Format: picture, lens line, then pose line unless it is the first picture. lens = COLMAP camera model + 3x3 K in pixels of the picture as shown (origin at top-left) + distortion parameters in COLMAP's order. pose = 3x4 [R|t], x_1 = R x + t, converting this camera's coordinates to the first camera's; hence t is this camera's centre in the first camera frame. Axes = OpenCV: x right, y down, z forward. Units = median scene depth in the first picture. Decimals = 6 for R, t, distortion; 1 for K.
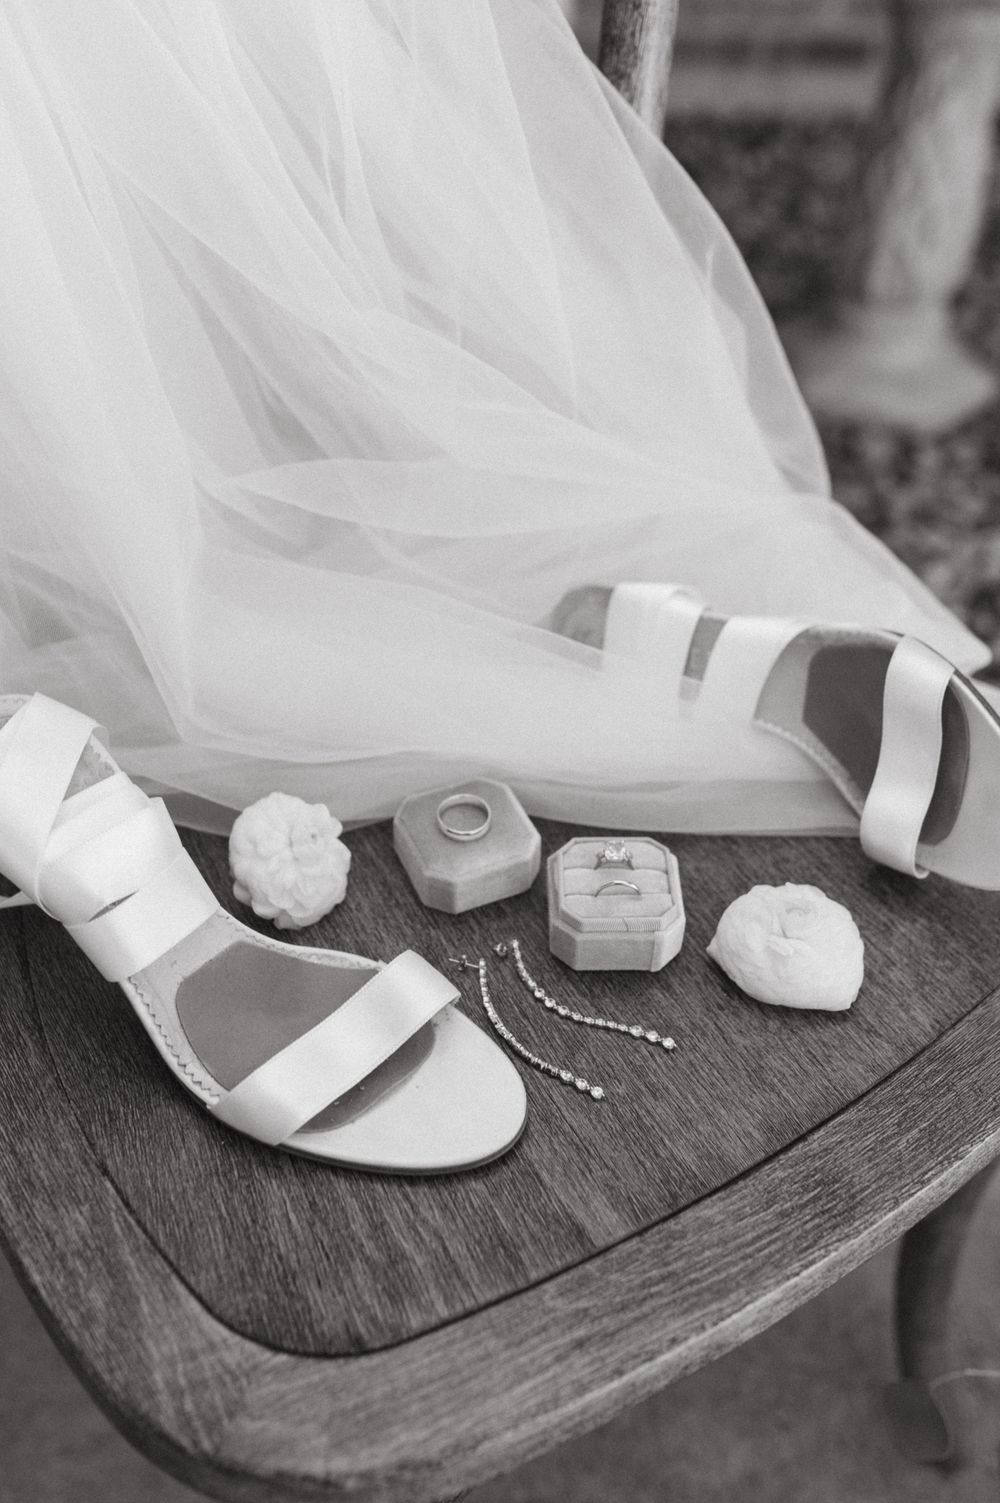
lens RADIAL K [[1512.6, 0, 501.2], [0, 1512.6, 756.9], [0, 0, 1]] dist [-0.037263, 0.000000]
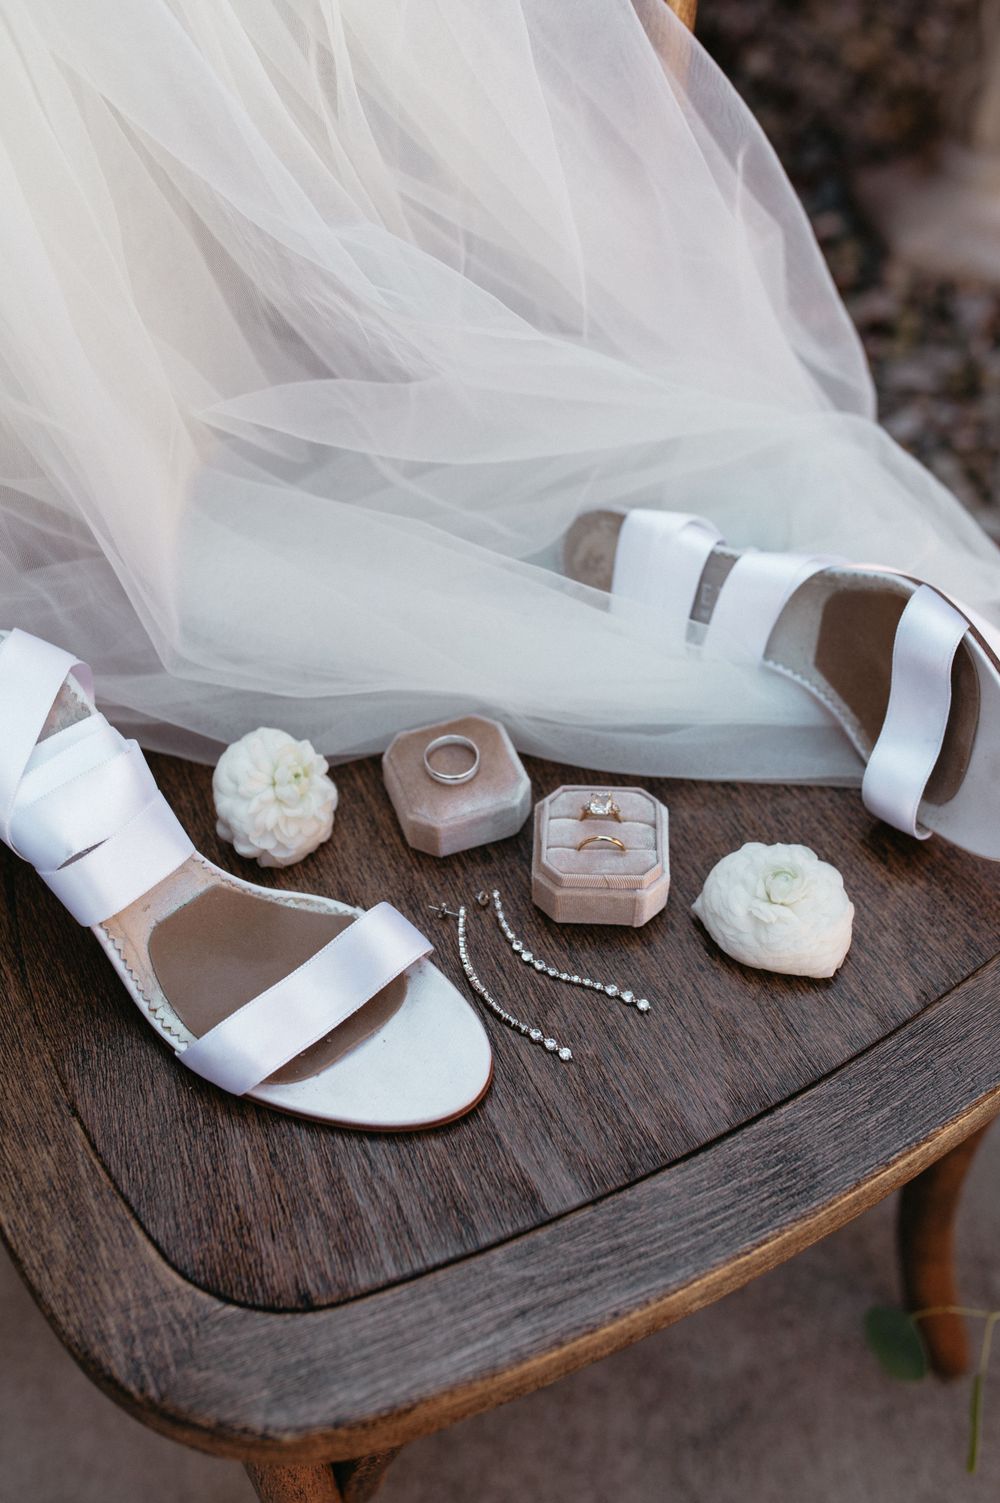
lens RADIAL K [[1512.6, 0, 483.7], [0, 1512.6, 783.2], [0, 0, 1]] dist [-0.037263, 0.000000]
pose [[0.996952, 0.036260, -0.069076, 0.071013], [-0.027181, 0.991387, 0.128115, -0.078757], [0.073127, -0.125847, 0.989351, 0.034071]]
